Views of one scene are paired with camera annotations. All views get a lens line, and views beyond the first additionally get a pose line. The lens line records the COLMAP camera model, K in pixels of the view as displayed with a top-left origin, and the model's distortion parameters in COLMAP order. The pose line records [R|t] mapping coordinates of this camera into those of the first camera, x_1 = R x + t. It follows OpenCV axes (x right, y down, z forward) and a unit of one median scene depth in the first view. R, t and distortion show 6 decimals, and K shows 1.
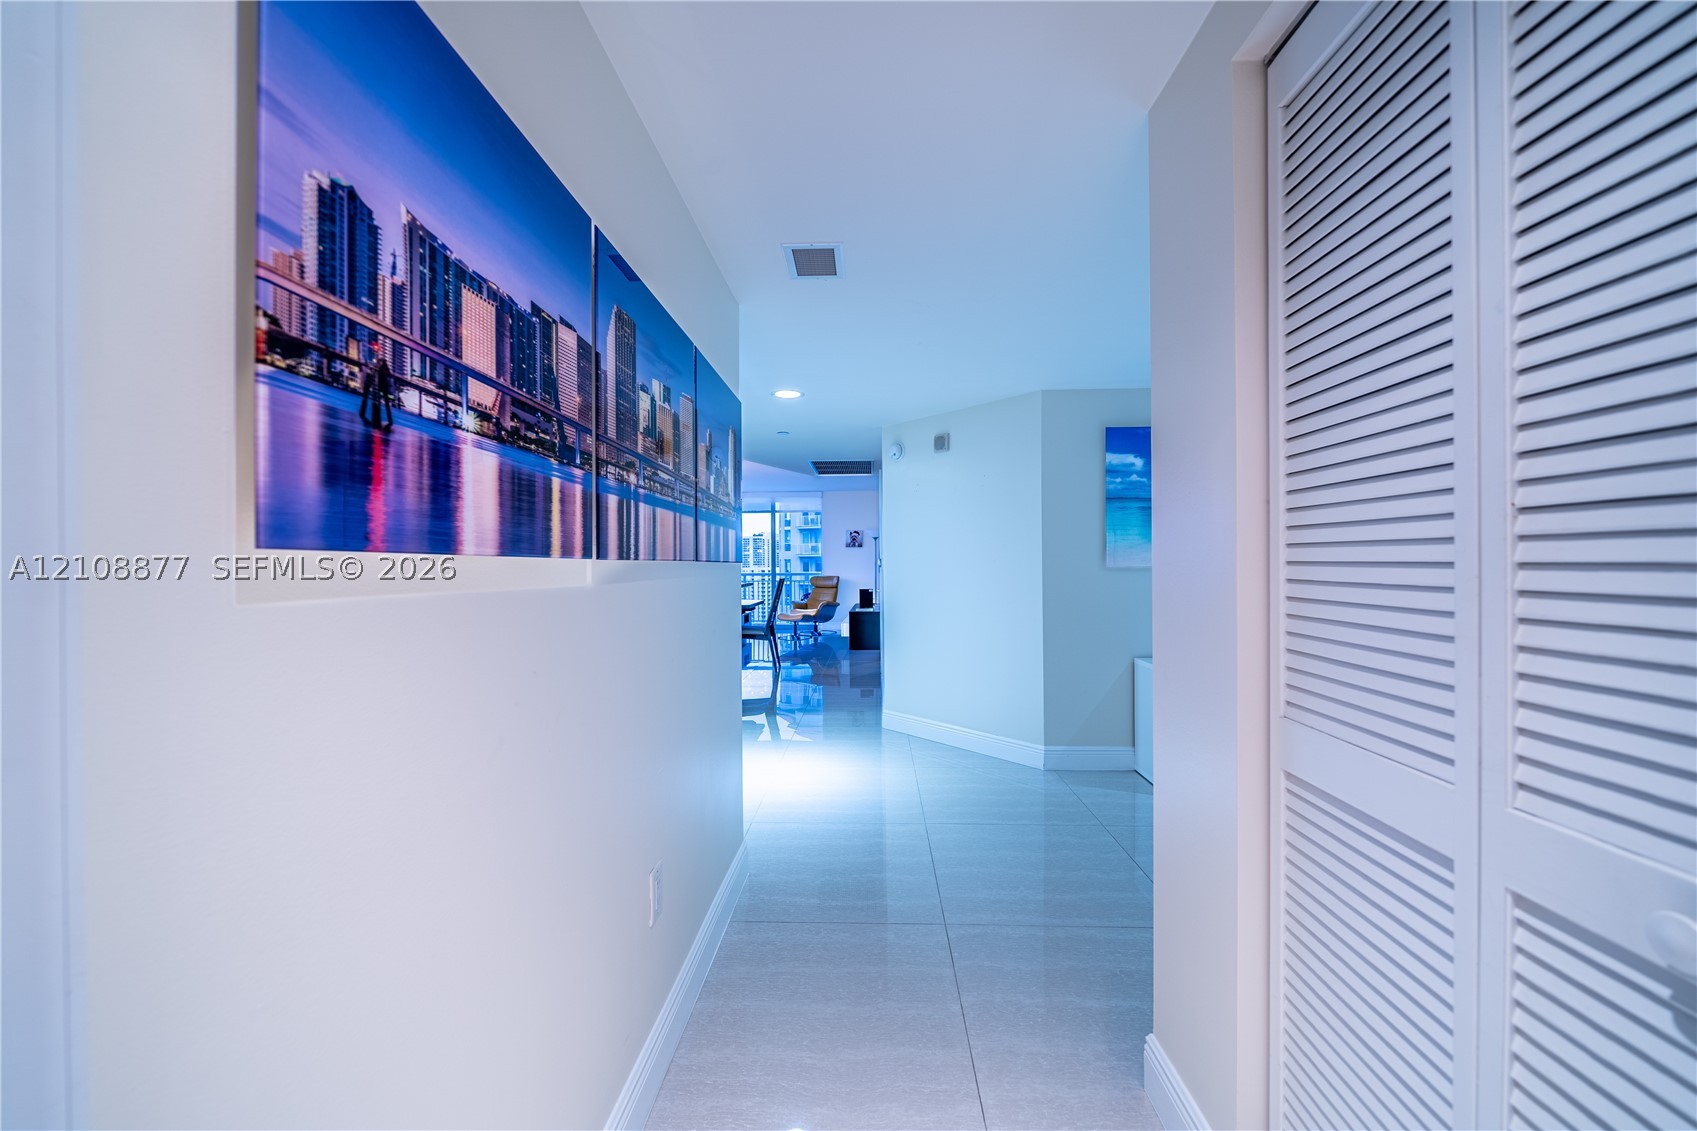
lens RADIAL K [[607.3, 0, 880.9], [0, 607.3, 568.9], [0, 0, 1]] dist [-0.016120, 0.001174]
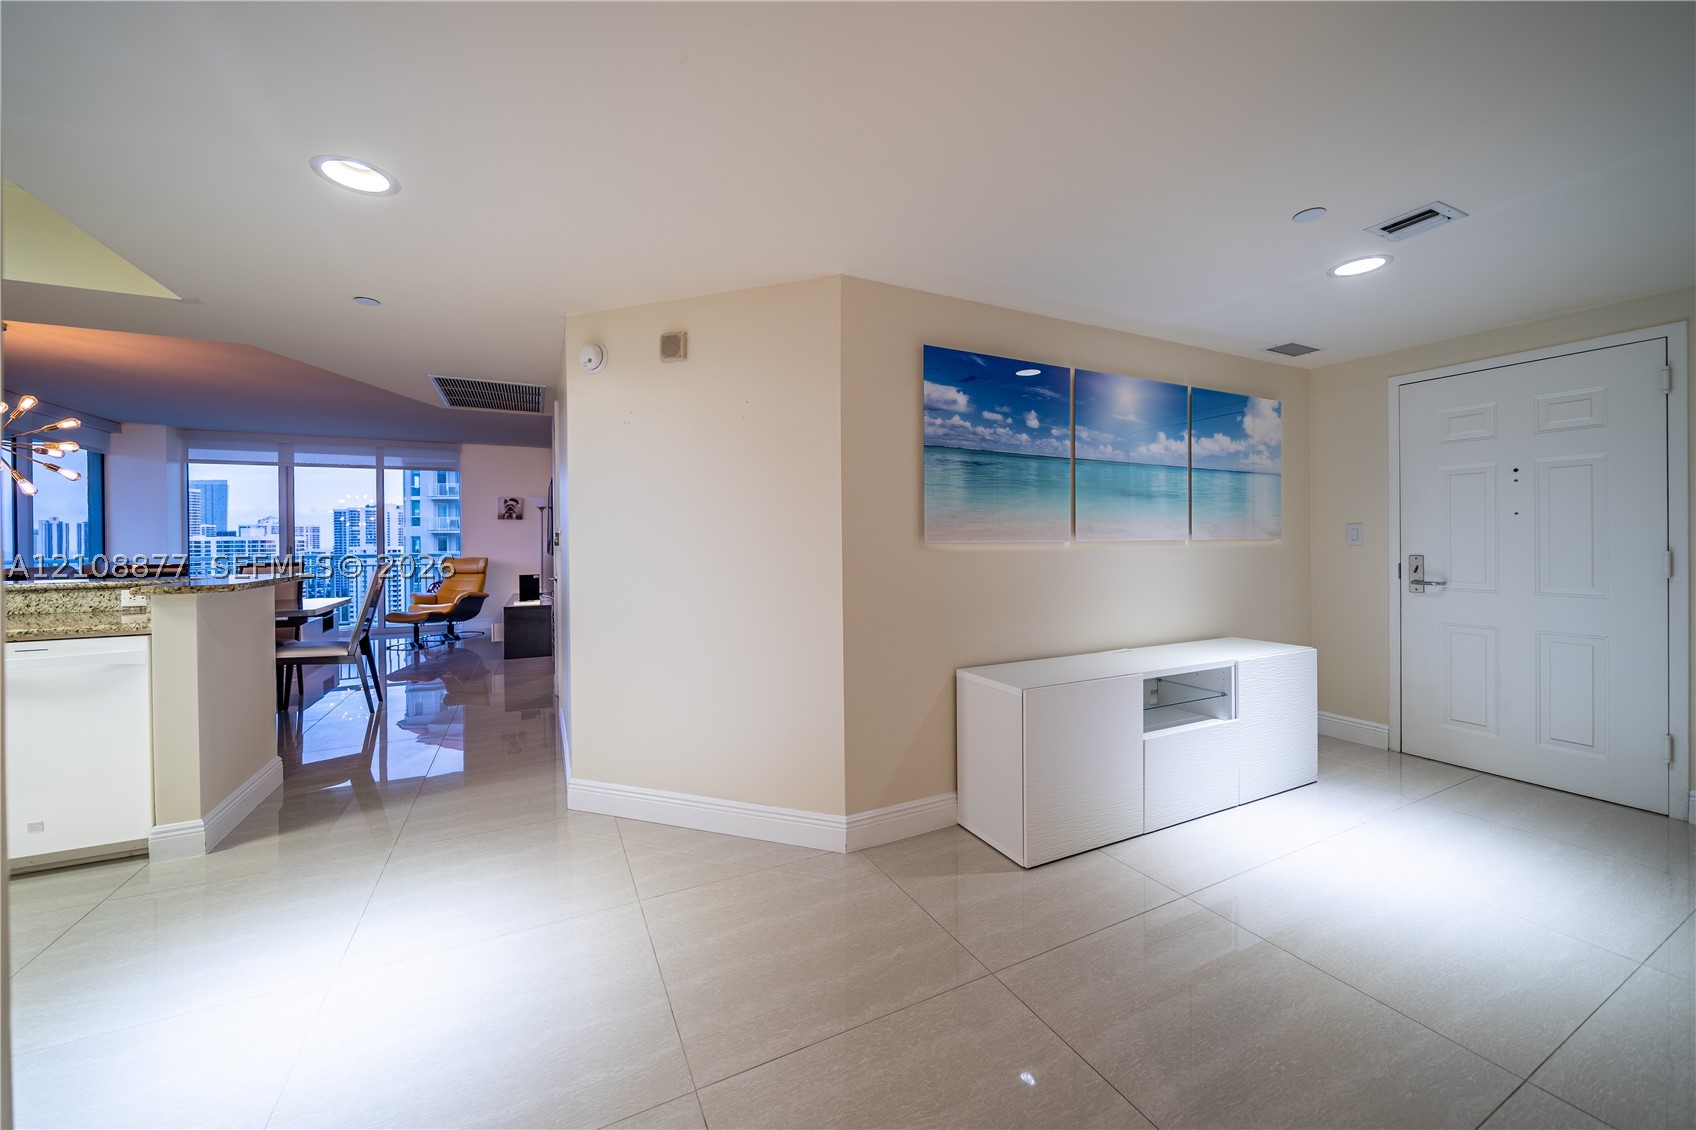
lens RADIAL K [[606.9, 0, 857.2], [0, 606.9, 544.3], [0, 0, 1]] dist [-0.016120, 0.001174]
pose [[0.887836, -0.004575, 0.460137, -0.008360], [0.006153, 0.999979, -0.001929, -0.000738], [-0.460119, 0.004544, 0.887846, 0.161332]]
